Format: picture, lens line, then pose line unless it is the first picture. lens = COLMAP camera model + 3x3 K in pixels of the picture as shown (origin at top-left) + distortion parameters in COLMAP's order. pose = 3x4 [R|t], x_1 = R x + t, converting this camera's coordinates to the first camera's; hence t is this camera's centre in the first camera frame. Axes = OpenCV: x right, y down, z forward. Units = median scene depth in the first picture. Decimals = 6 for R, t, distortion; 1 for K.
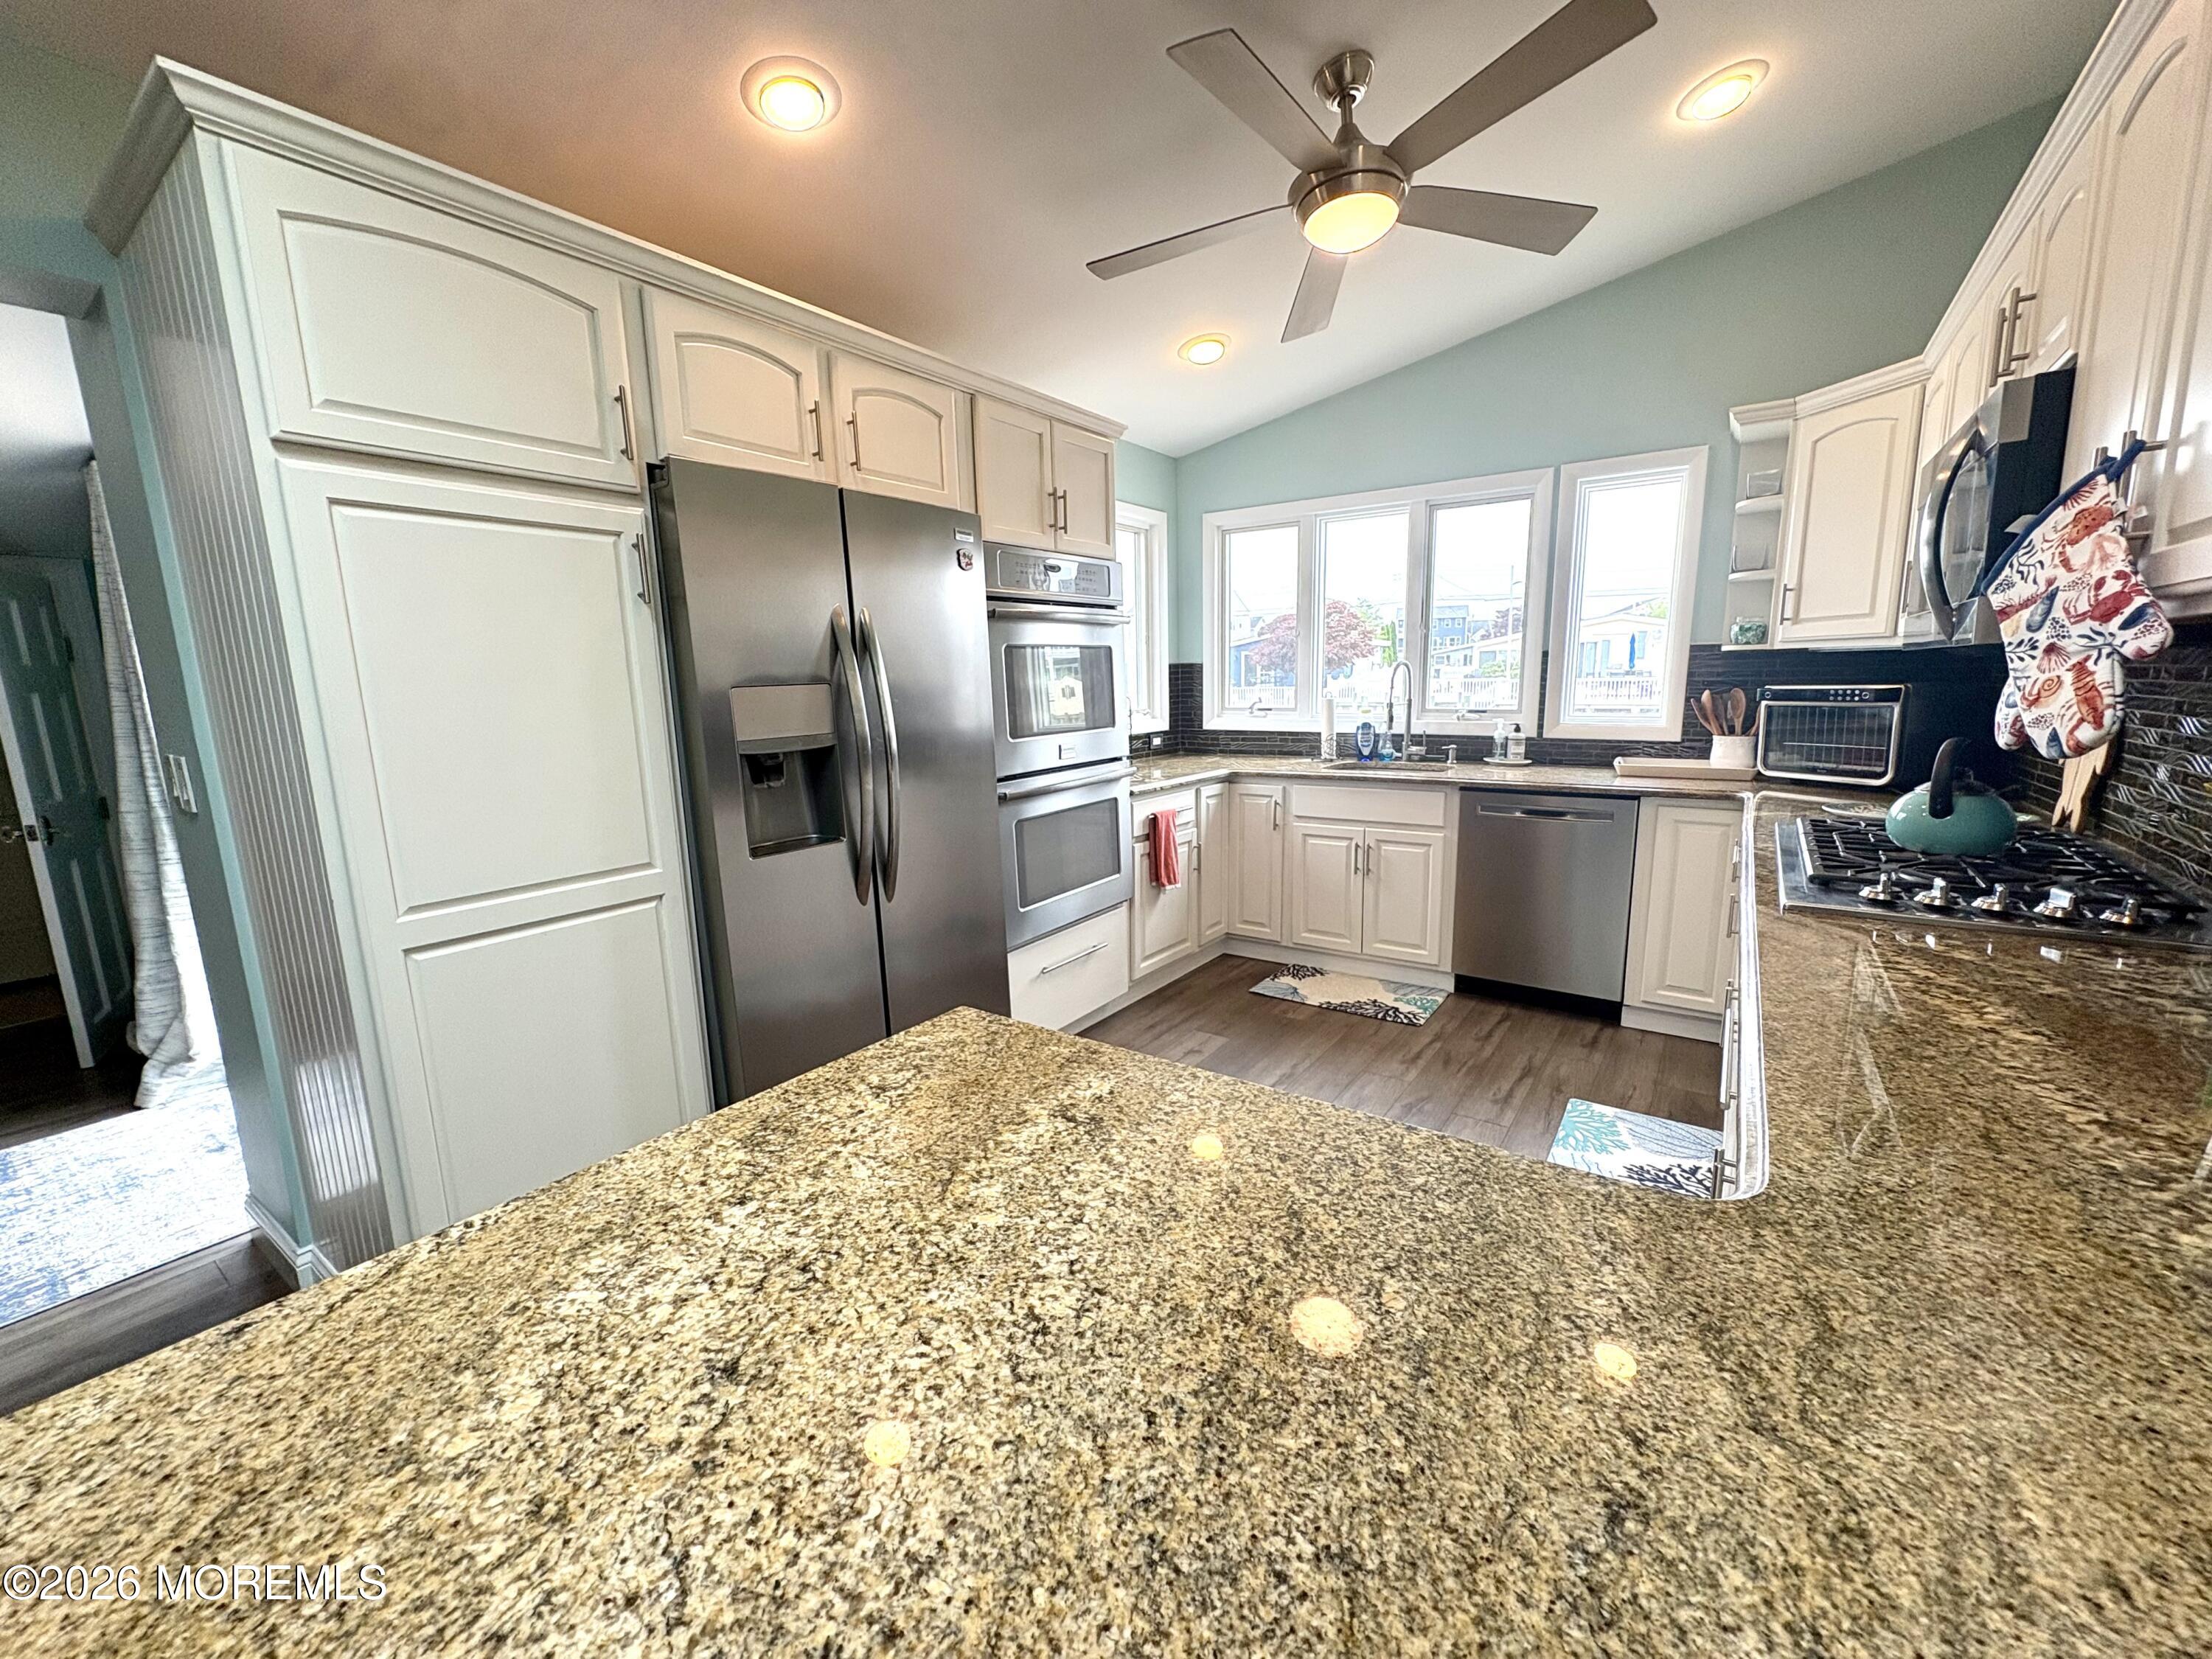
lens RADIAL K [[881.3, 0, 1100.0], [0, 881.3, 828.8], [0, 0, 1]] dist [0.001075, 0.000046]
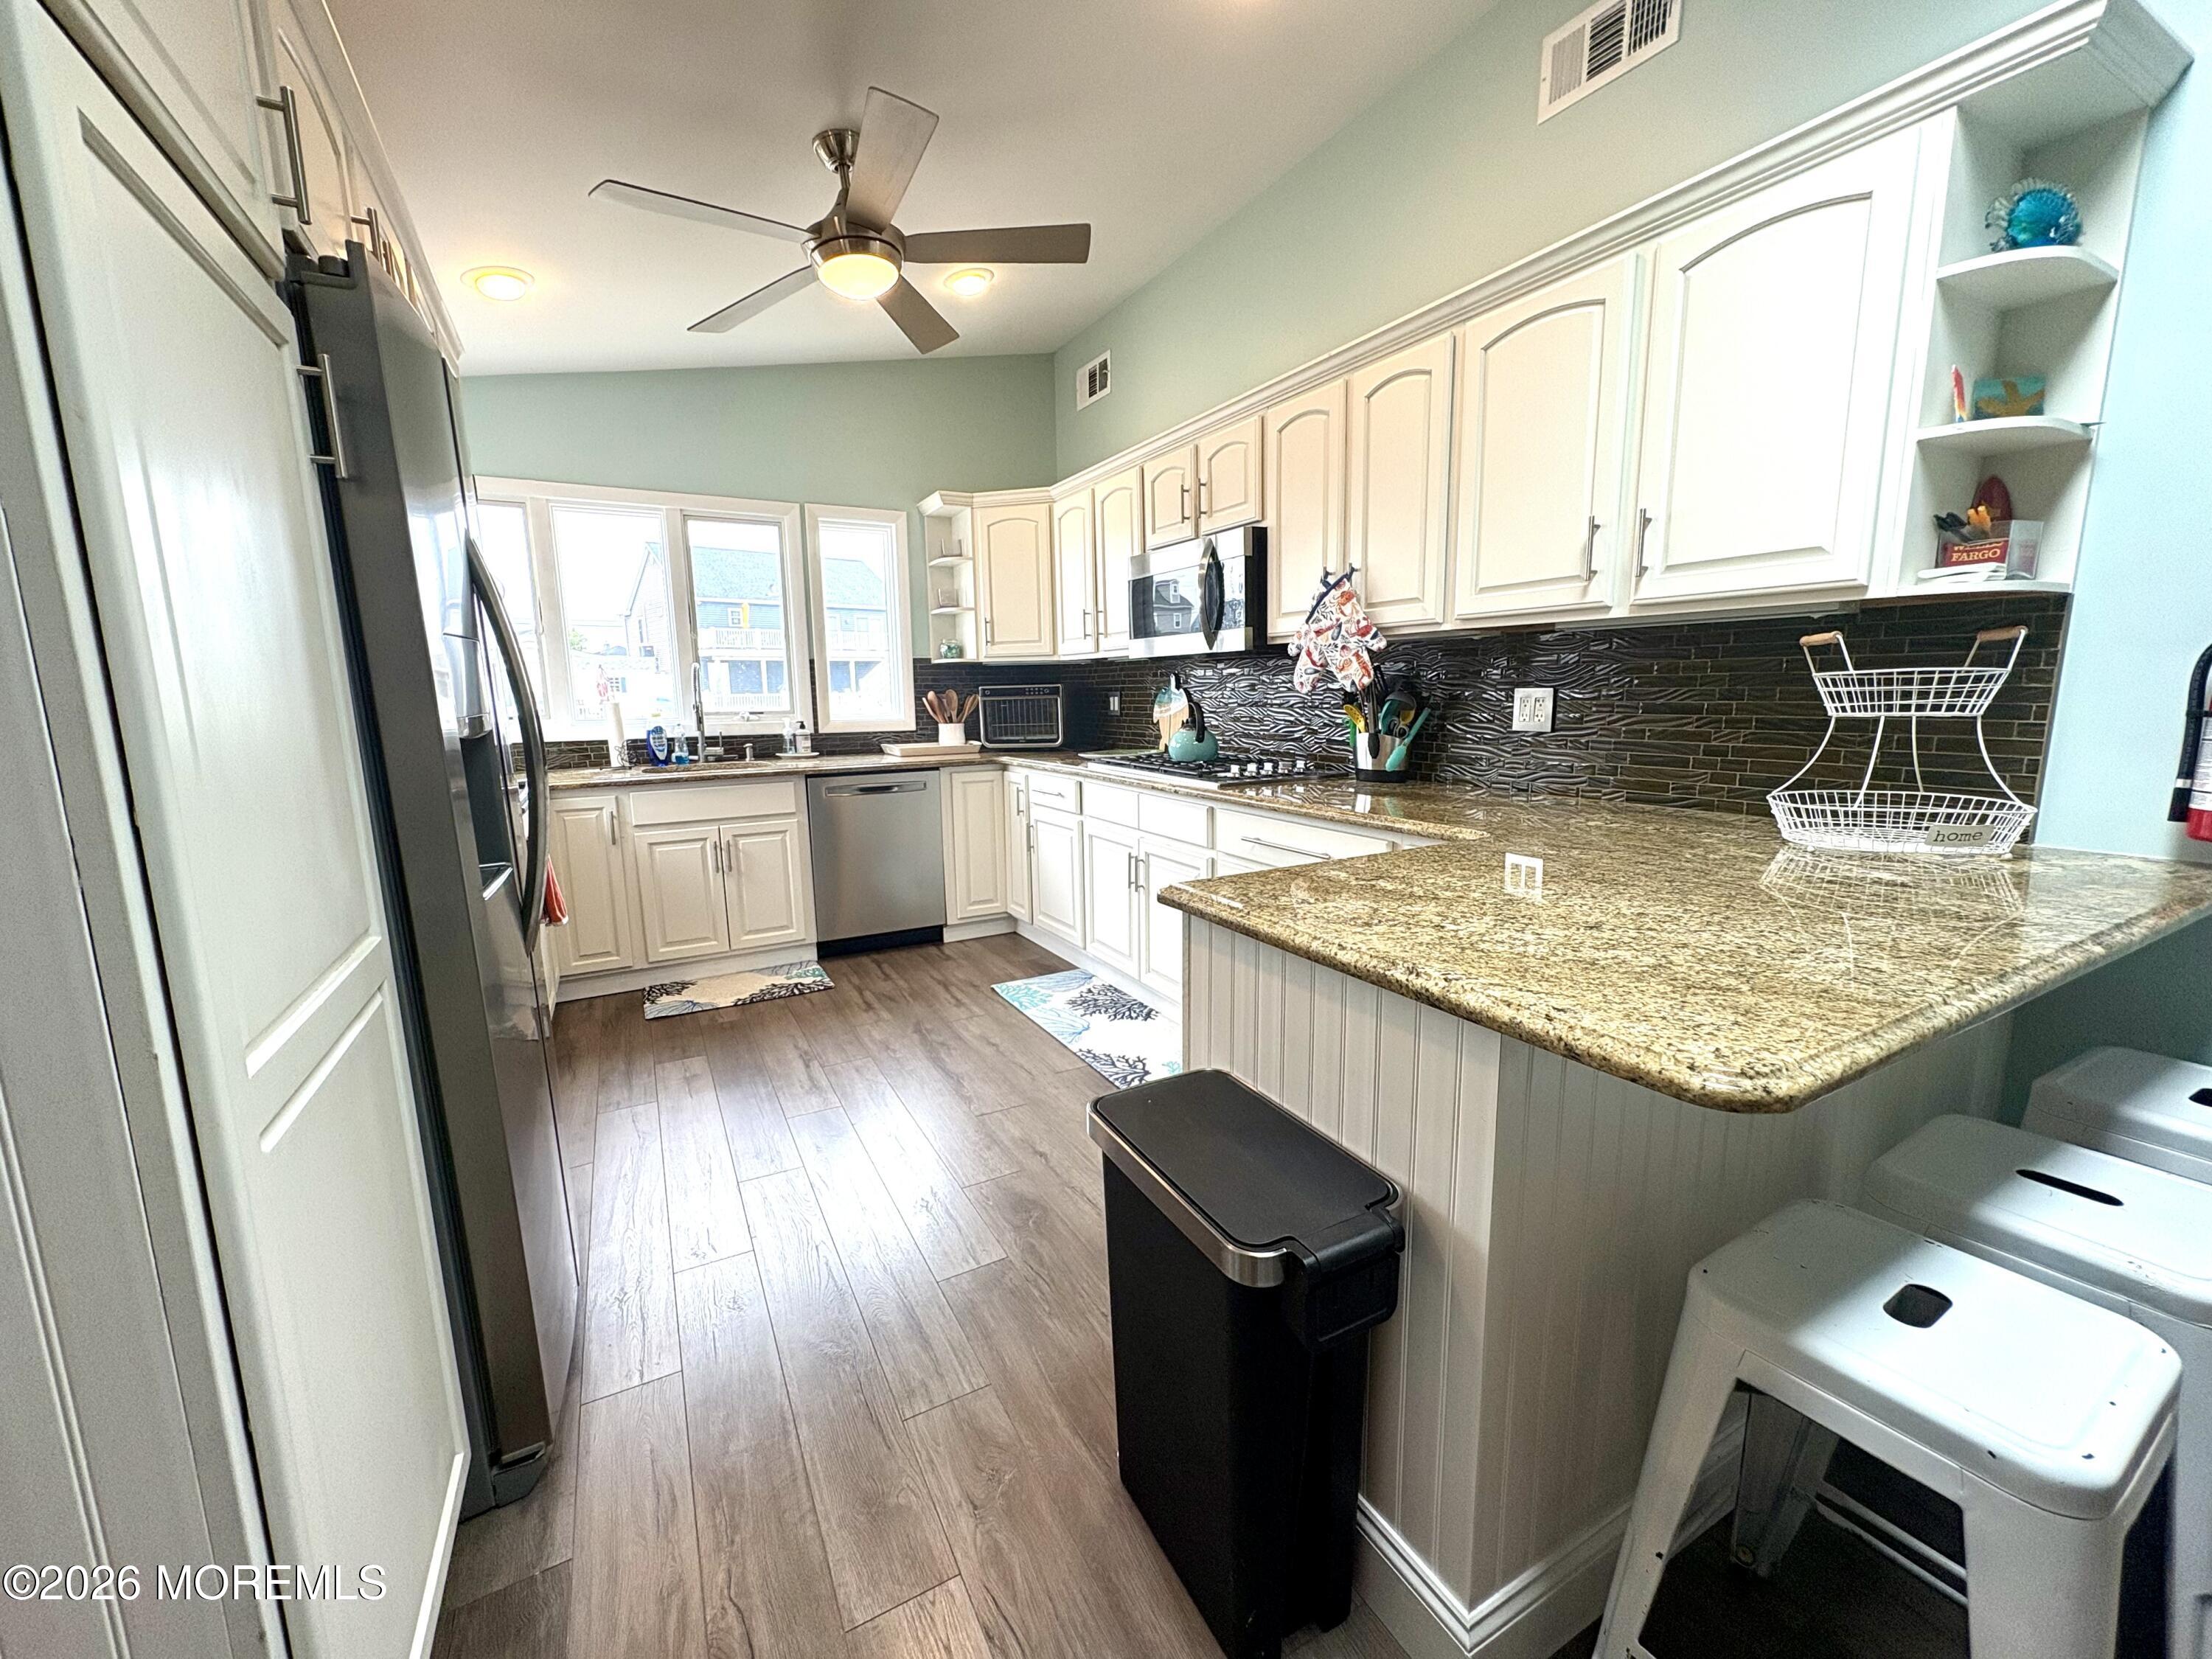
lens RADIAL K [[881.3, 0, 1103.6], [0, 881.3, 826.1], [0, 0, 1]] dist [0.001075, 0.000046]
pose [[0.442843, -0.126955, 0.887565, -0.424364], [0.159408, 0.985302, 0.061400, 0.007896], [-0.882315, 0.114295, 0.456572, 0.157406]]
